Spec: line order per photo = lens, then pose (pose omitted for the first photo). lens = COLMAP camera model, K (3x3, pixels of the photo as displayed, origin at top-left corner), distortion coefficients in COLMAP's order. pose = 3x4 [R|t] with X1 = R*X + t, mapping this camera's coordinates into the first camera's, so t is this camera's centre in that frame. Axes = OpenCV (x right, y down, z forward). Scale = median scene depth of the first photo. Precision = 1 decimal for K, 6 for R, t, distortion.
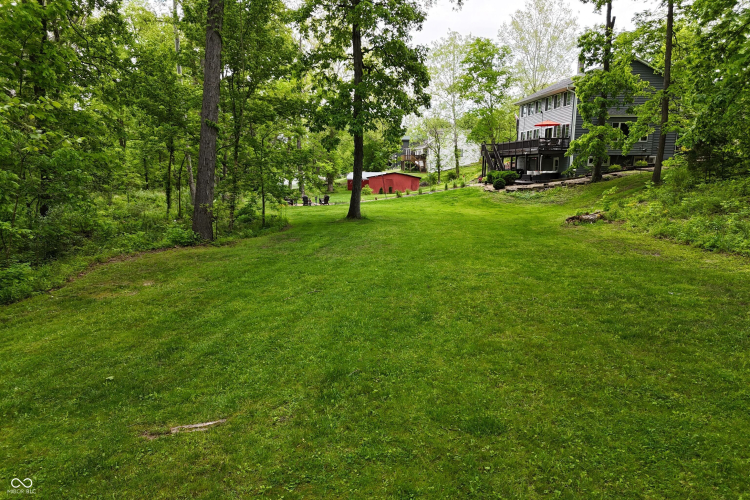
lens RADIAL K [[497.5, 0, 375.0], [0, 497.5, 250.0], [0, 0, 1]] dist [0.041010, -0.000746]
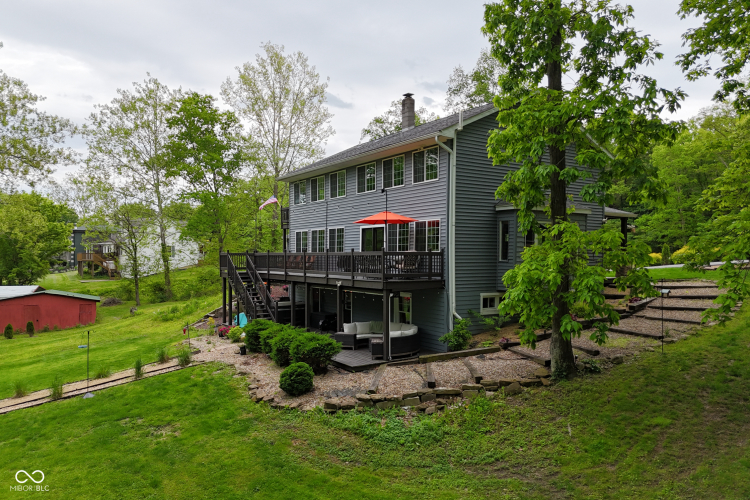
lens RADIAL K [[497.5, 0, 375.0], [0, 497.5, 250.0], [0, 0, 1]] dist [0.041010, -0.000746]
pose [[0.849383, -0.004439, 0.527758, 0.050416], [0.097946, 0.983920, -0.149359, -0.075658], [-0.518608, 0.178555, 0.836160, 0.303696]]
